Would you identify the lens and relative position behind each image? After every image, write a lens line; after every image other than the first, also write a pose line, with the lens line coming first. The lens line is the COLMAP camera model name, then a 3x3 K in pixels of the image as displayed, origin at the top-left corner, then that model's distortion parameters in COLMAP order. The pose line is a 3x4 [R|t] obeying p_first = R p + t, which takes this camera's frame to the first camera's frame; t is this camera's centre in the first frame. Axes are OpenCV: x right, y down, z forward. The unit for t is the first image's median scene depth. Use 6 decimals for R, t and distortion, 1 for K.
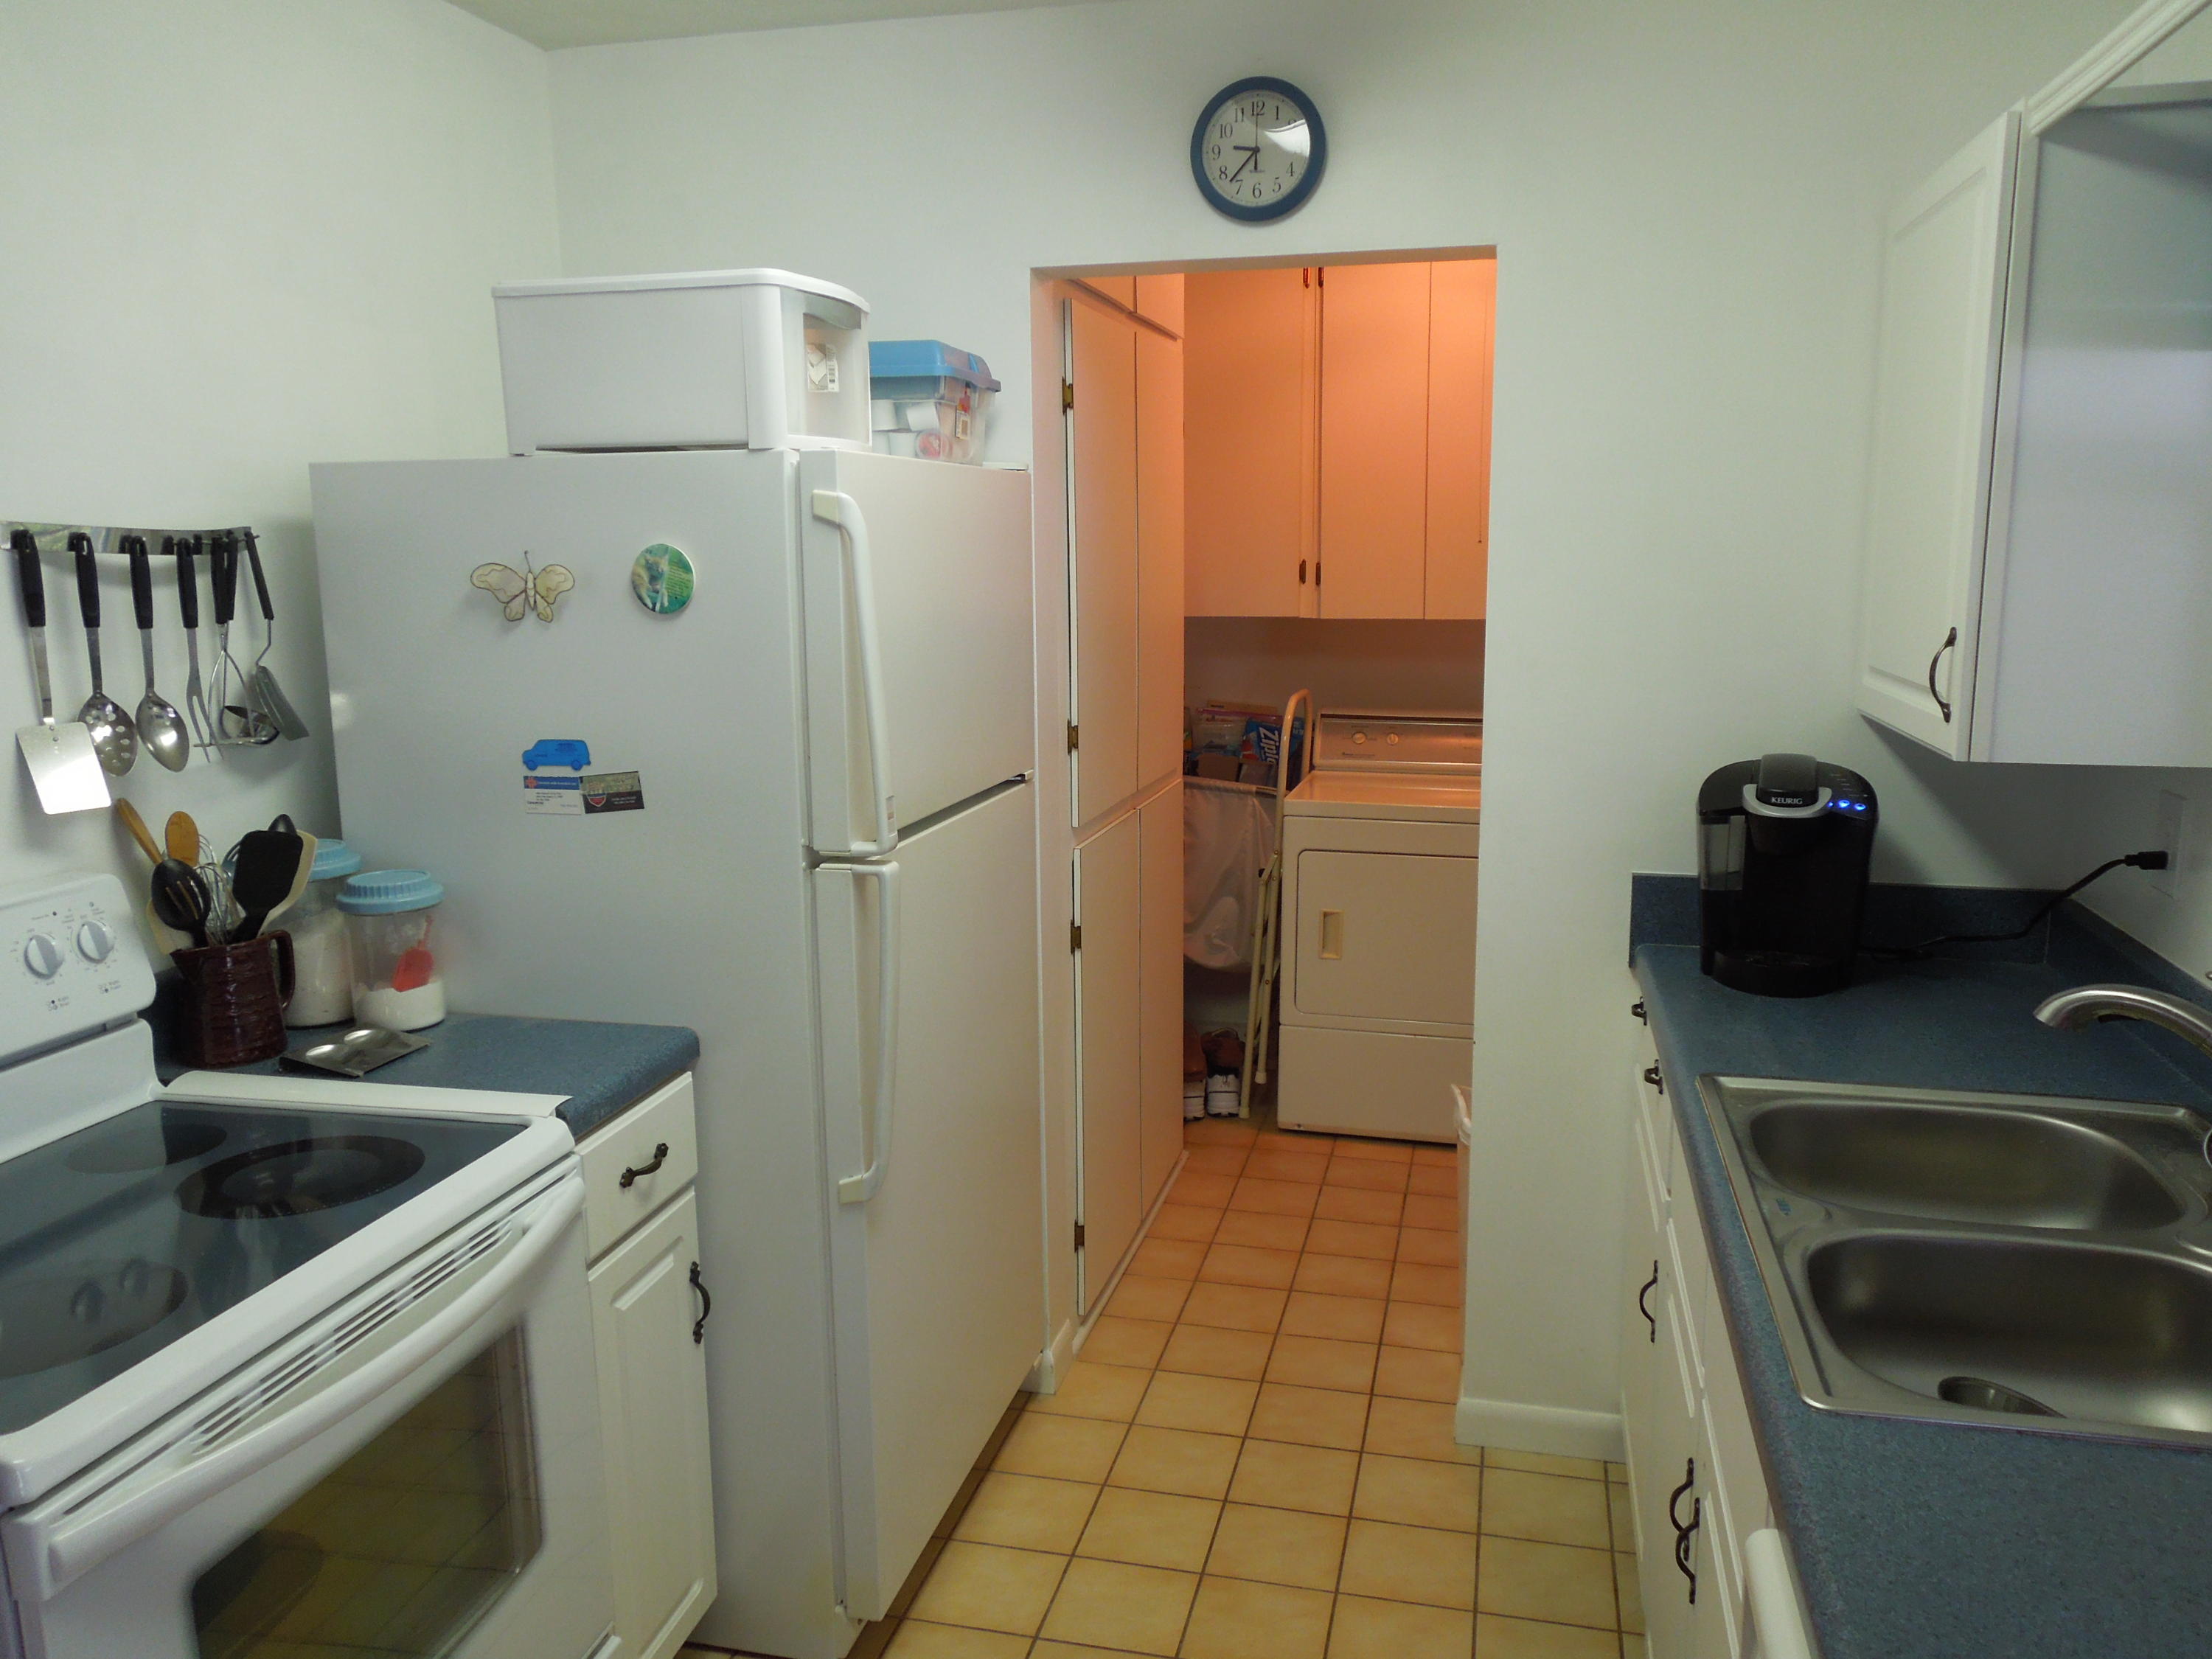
lens RADIAL K [[1683.6, 0, 1106.0], [0, 1683.6, 829.5], [0, 0, 1]] dist [-0.008379, 0.012394]
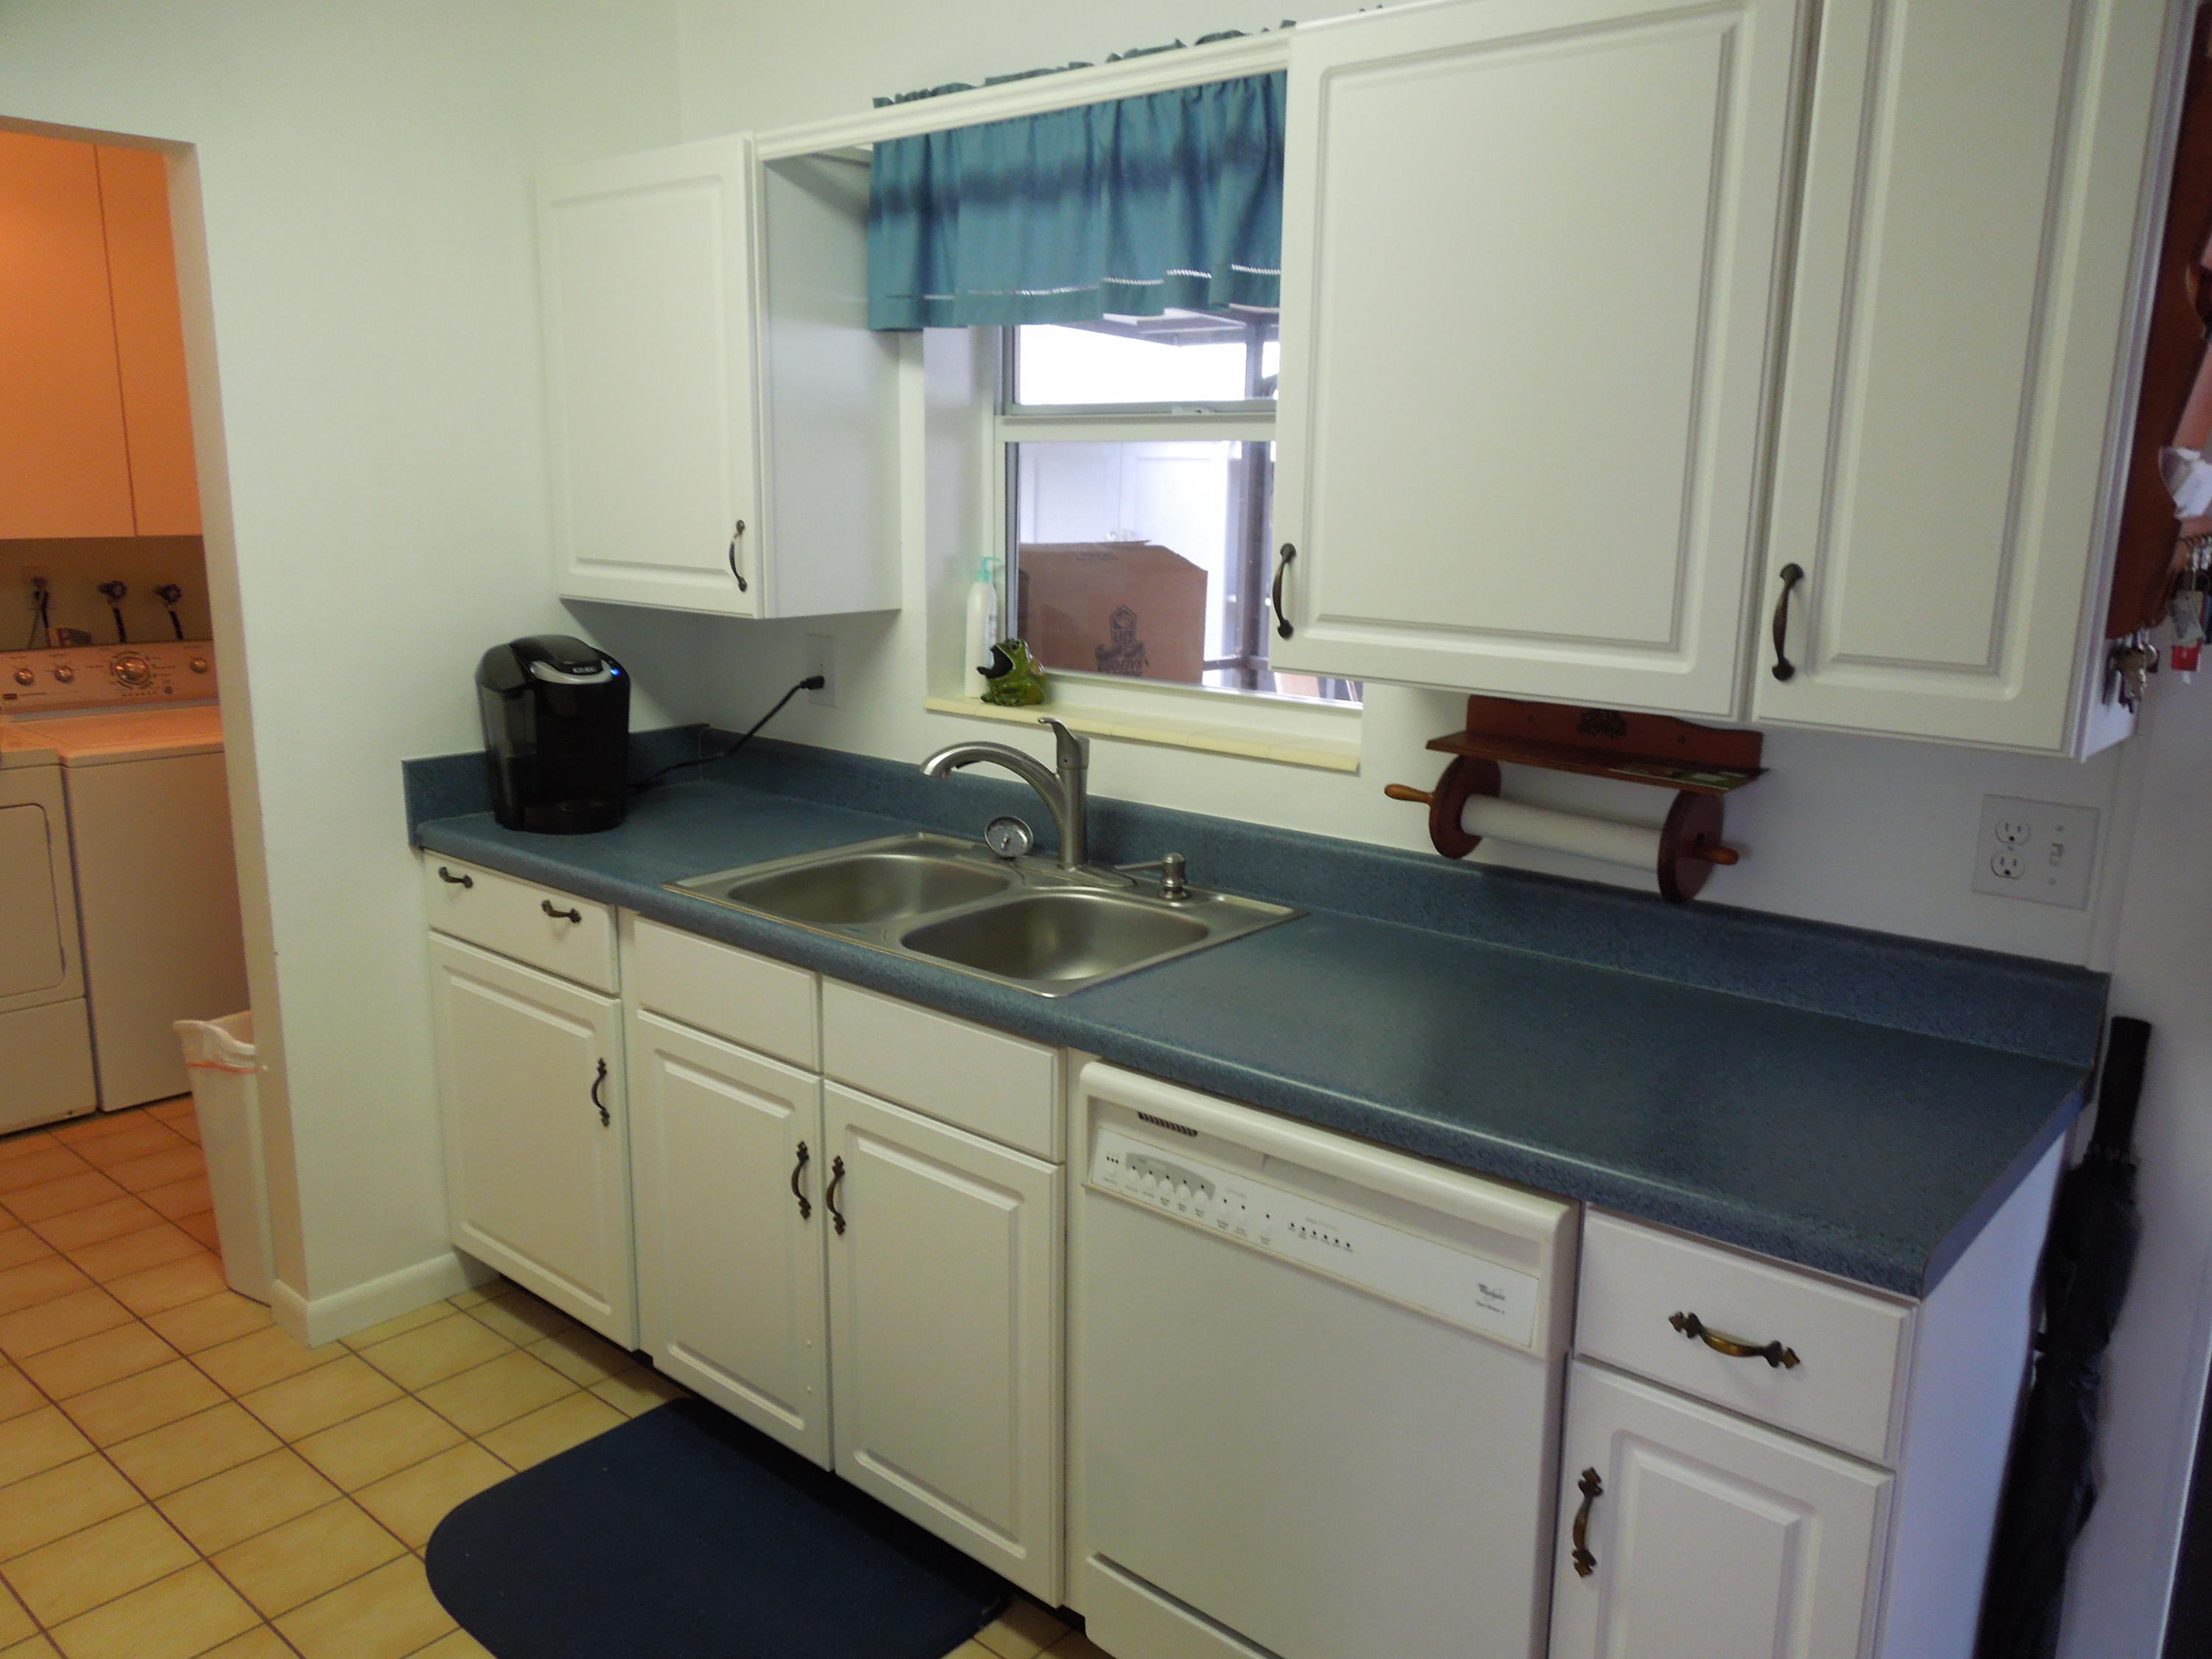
lens RADIAL K [[1683.6, 0, 1106.0], [0, 1683.6, 829.5], [0, 0, 1]] dist [-0.008379, 0.012394]
pose [[0.455722, -0.171417, 0.873461, -0.528039], [0.139420, 0.982916, 0.120157, 0.003073], [-0.879136, 0.067020, 0.471835, 0.105510]]
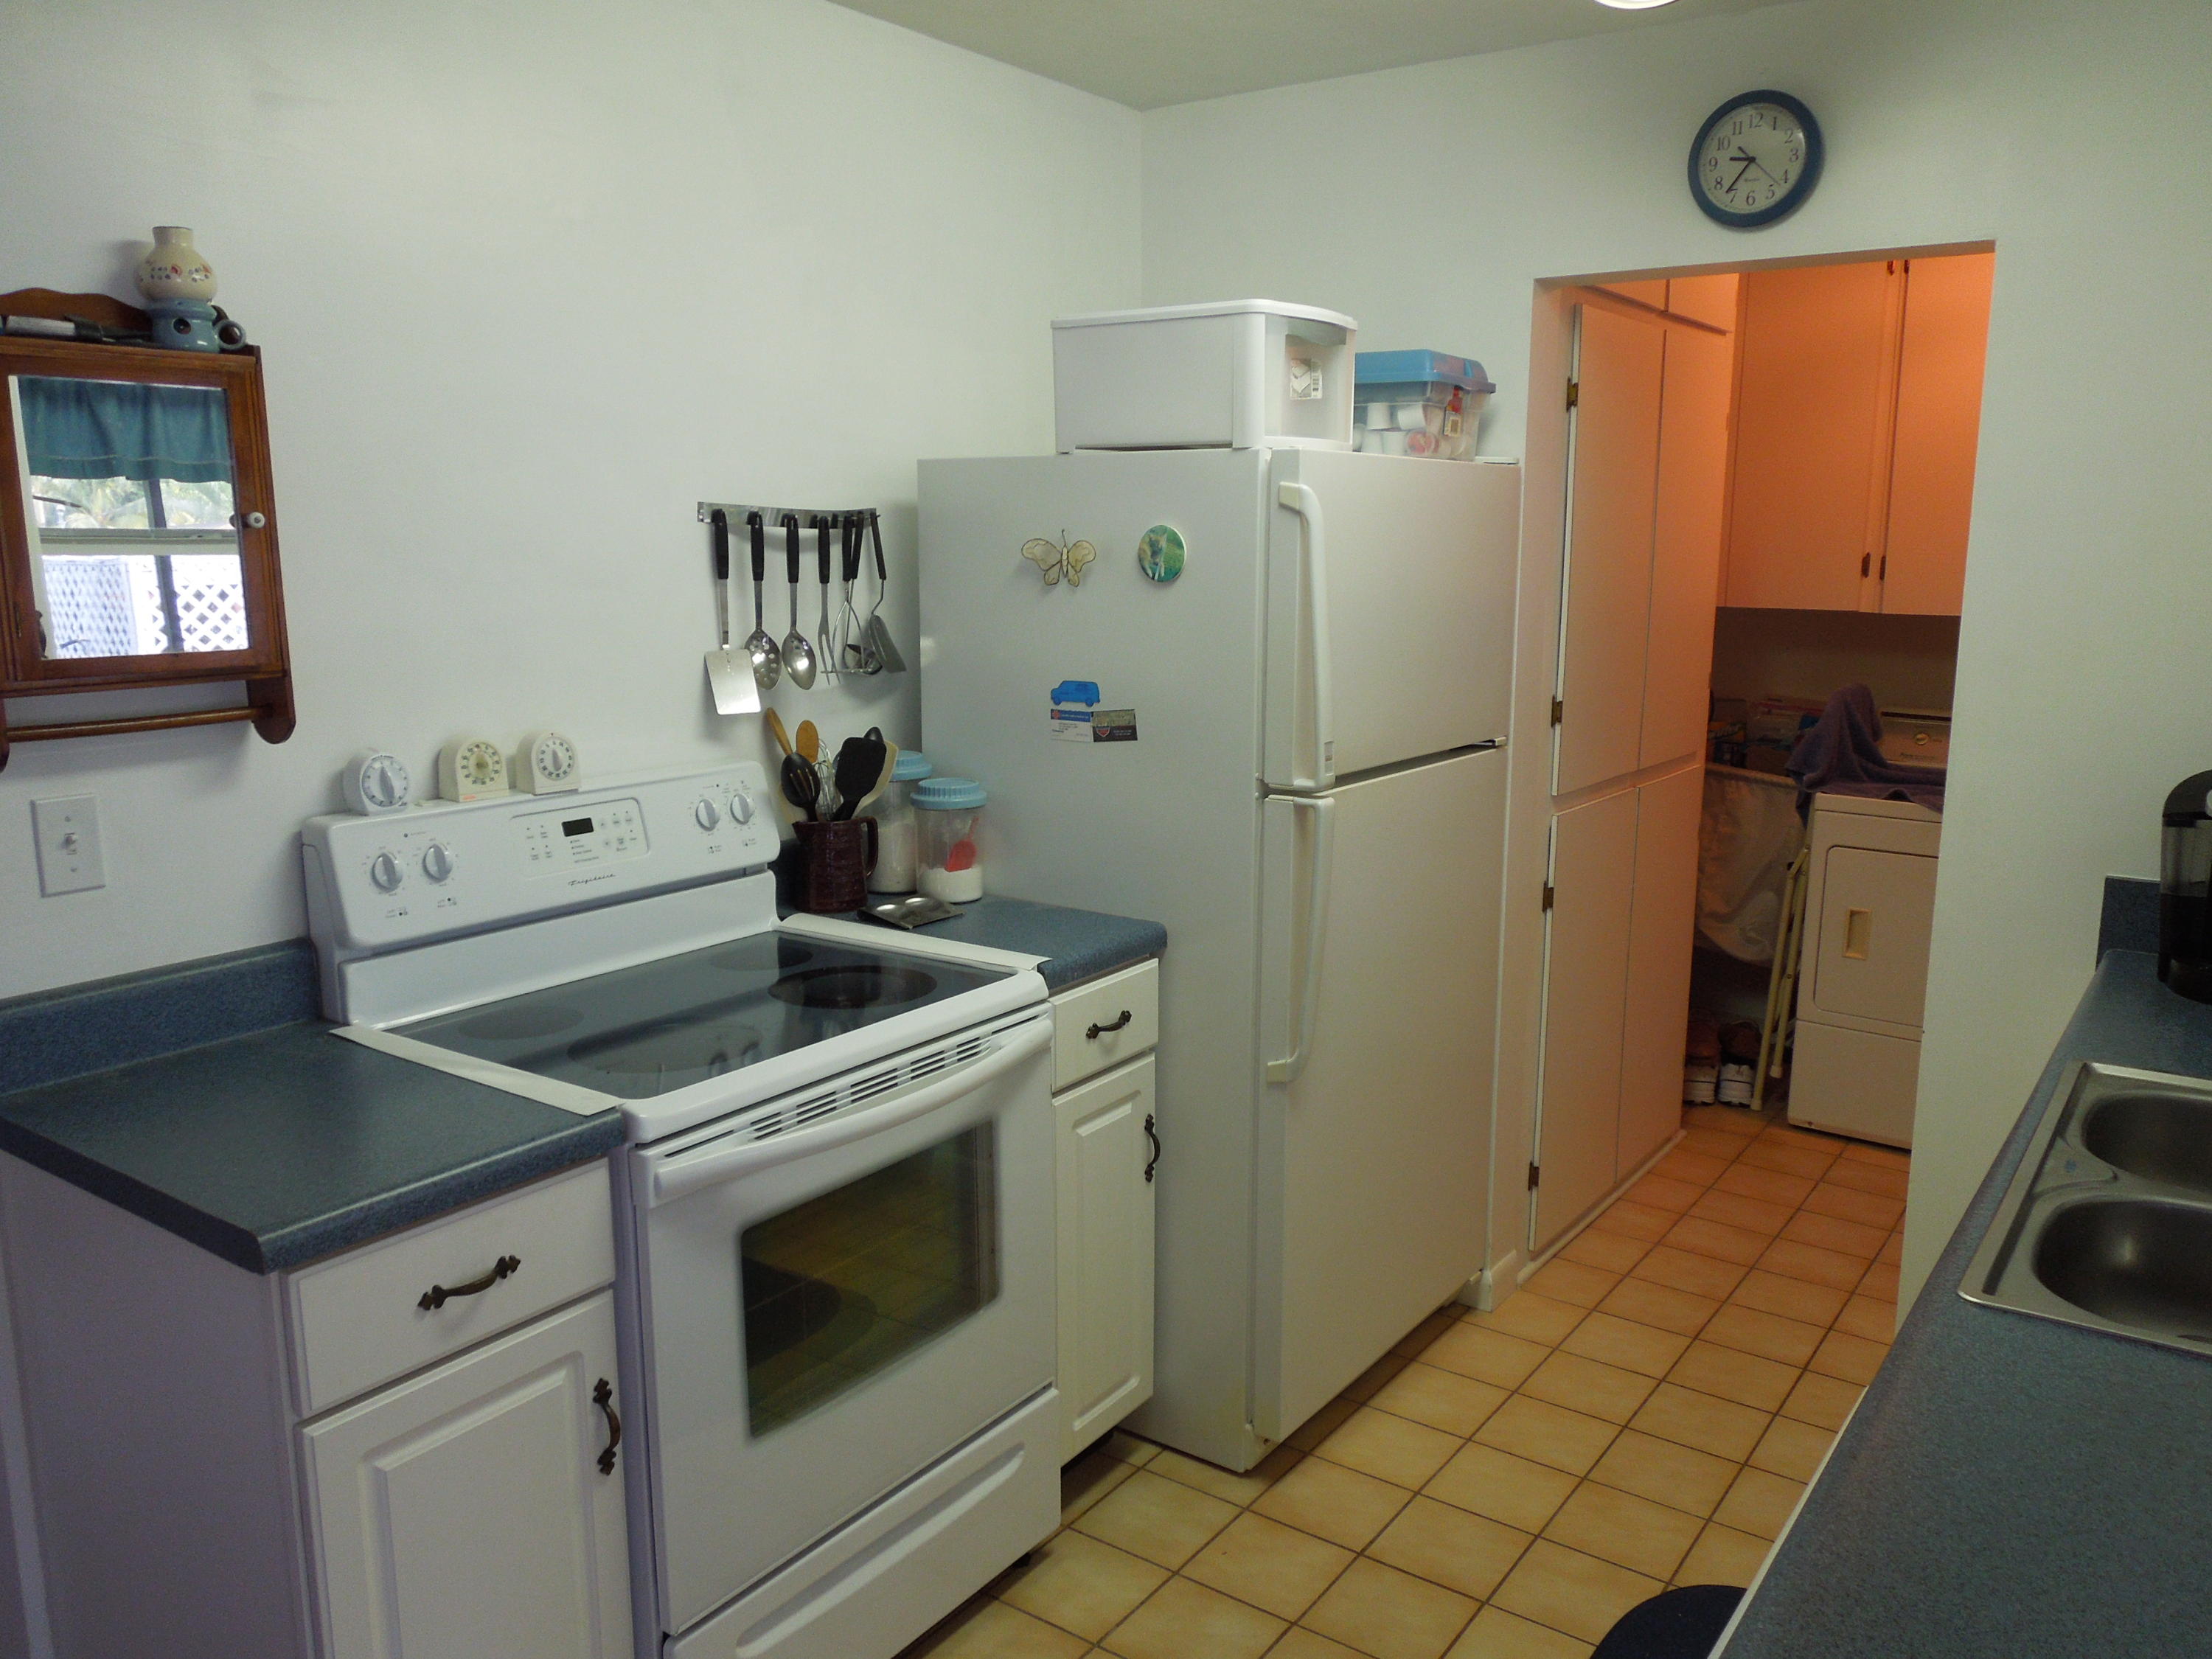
lens RADIAL K [[1683.6, 0, 1106.0], [0, 1683.6, 829.5], [0, 0, 1]] dist [-0.008379, 0.012394]
pose [[0.927623, 0.078757, -0.365119, 0.157129], [-0.076201, 0.996862, 0.021430, 0.027464], [0.365662, 0.007943, 0.930714, -0.151803]]
